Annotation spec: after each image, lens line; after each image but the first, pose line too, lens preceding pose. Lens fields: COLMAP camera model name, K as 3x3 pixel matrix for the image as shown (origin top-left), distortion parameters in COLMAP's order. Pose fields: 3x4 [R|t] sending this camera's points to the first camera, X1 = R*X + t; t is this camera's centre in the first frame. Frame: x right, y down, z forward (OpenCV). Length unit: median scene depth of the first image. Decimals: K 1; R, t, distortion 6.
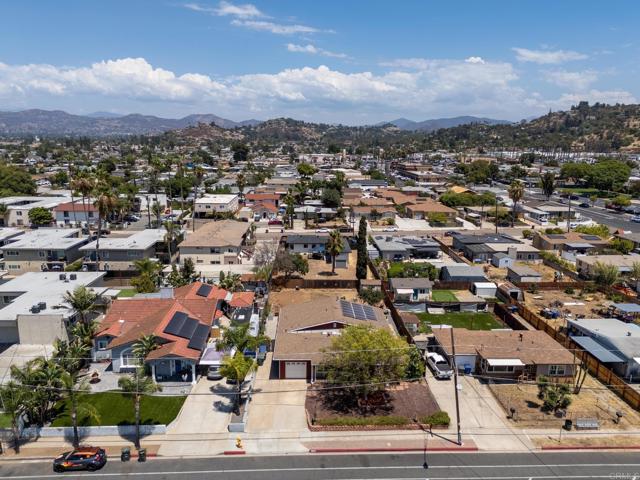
lens RADIAL K [[473.3, 0, 320.0], [0, 473.3, 240.0], [0, 0, 1]] dist [0.072619, -0.071590]
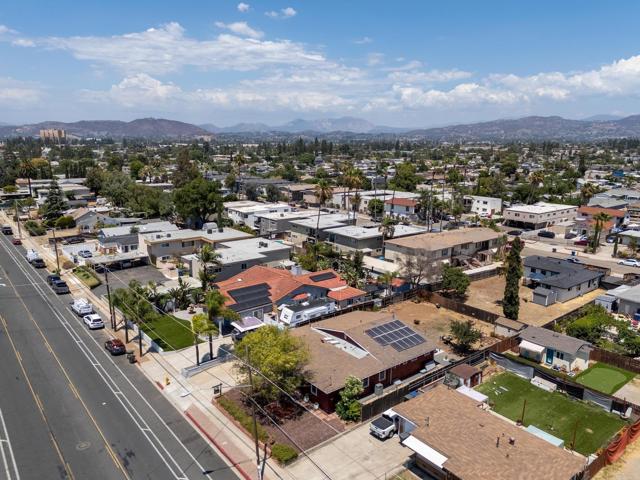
lens RADIAL K [[473.3, 0, 320.0], [0, 473.3, 240.0], [0, 0, 1]] dist [0.072619, -0.071590]
pose [[0.595709, 0.159695, -0.787165, 0.489375], [-0.167052, 0.983238, 0.073053, -0.047159], [0.785637, 0.087979, 0.612401, 0.253652]]
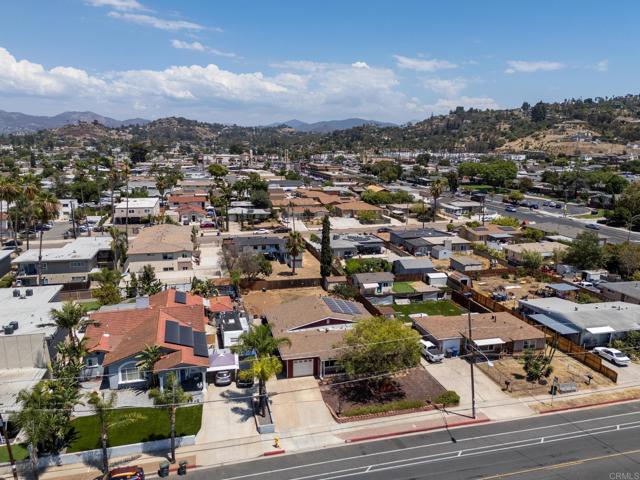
lens RADIAL K [[473.3, 0, 320.0], [0, 473.3, 240.0], [0, 0, 1]] dist [0.072619, -0.071590]
pose [[0.976252, -0.042708, 0.212388, -0.135707], [0.042977, 0.999070, 0.003355, -0.001196], [-0.212334, 0.005852, 0.977180, -0.003088]]
